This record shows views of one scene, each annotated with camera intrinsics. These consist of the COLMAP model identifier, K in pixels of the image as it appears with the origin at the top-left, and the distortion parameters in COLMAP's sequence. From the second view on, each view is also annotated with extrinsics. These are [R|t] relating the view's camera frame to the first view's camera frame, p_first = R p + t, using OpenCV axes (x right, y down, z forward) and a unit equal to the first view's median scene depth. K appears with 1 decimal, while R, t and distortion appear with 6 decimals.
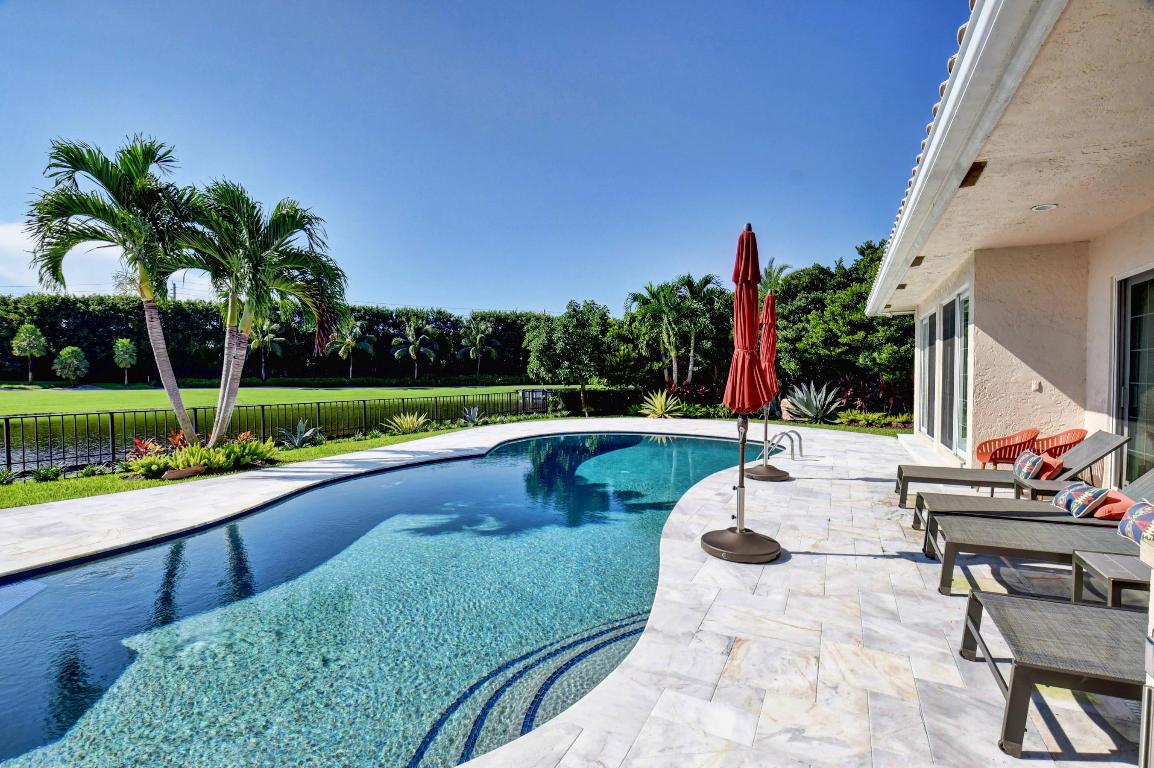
lens RADIAL K [[502.6, 0, 602.4], [0, 502.6, 391.3], [0, 0, 1]] dist [-0.046025, 0.000343]
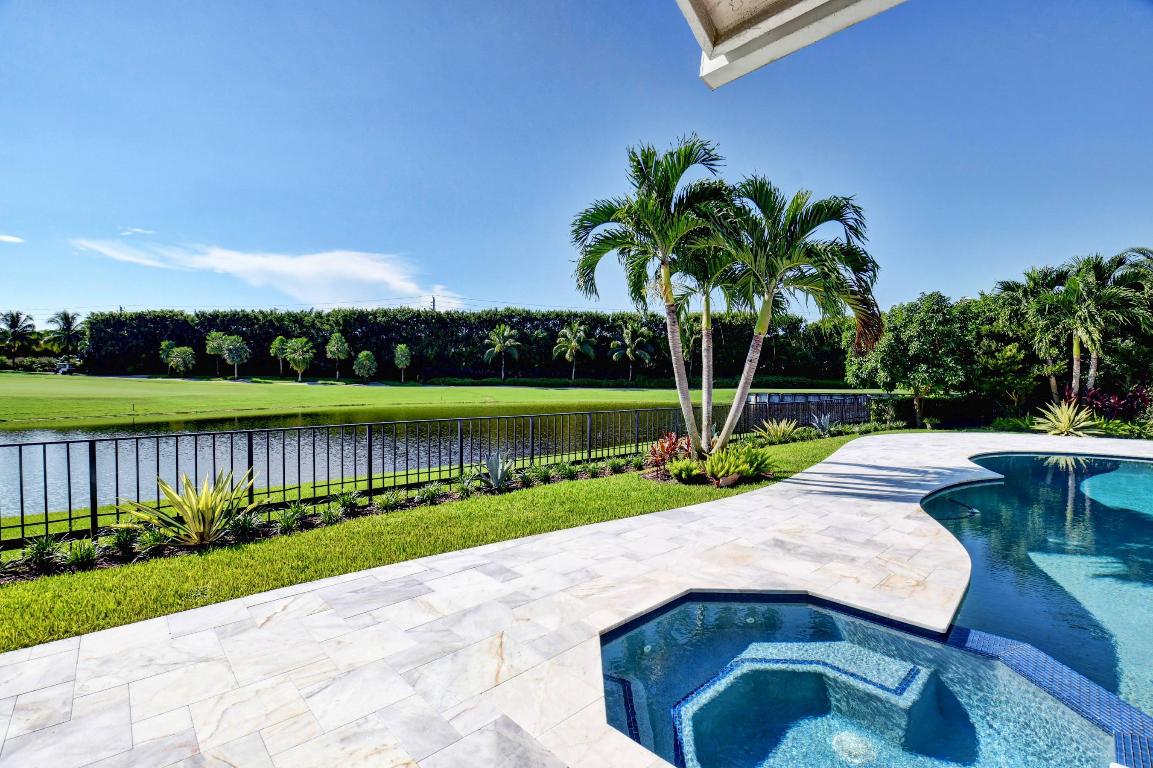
lens RADIAL K [[504.7, 0, 574.8], [0, 504.7, 391.1], [0, 0, 1]] dist [0.016254, -0.028158]
pose [[0.922034, 0.019278, -0.386629, -0.101750], [-0.021017, 0.999779, -0.000269, -0.000350], [0.386538, 0.008374, 0.922235, -0.007909]]
